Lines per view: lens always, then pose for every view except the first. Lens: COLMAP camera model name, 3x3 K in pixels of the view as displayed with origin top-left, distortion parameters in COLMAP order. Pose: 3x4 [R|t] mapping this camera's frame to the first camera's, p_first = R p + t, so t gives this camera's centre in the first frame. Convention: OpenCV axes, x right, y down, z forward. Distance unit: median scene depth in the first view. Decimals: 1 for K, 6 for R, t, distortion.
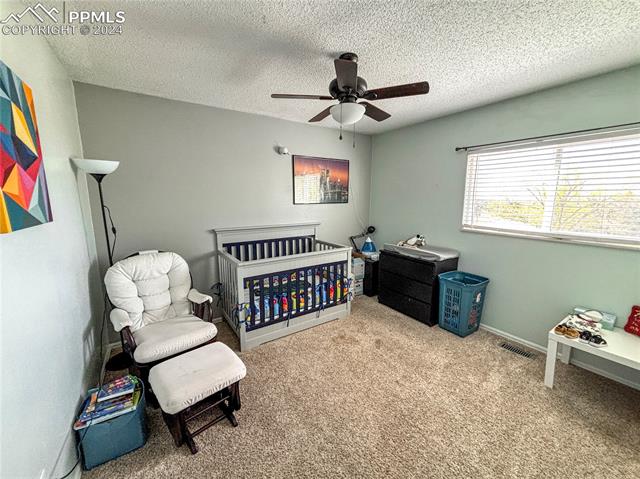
lens RADIAL K [[260.5, 0, 320.4], [0, 260.5, 237.5], [0, 0, 1]] dist [0.004905, -0.000384]
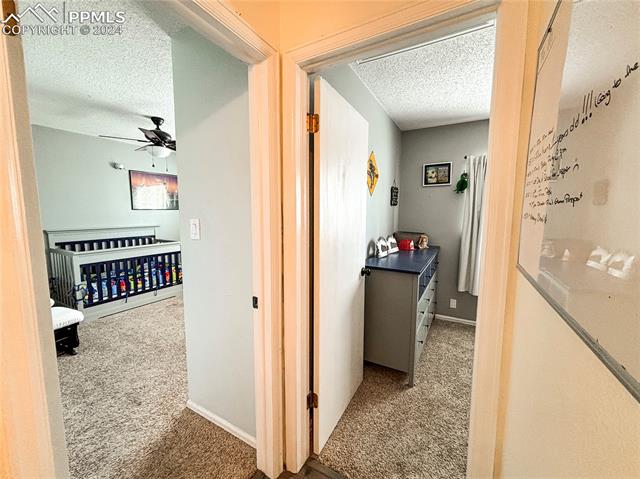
lens RADIAL K [[260.5, 0, 318.3], [0, 260.5, 240.0], [0, 0, 1]] dist [0.004905, -0.000384]
pose [[0.898561, -0.038144, 0.437187, 0.169692], [0.058320, 0.997758, -0.032815, 0.125920], [-0.434956, 0.054983, 0.898772, -0.568175]]
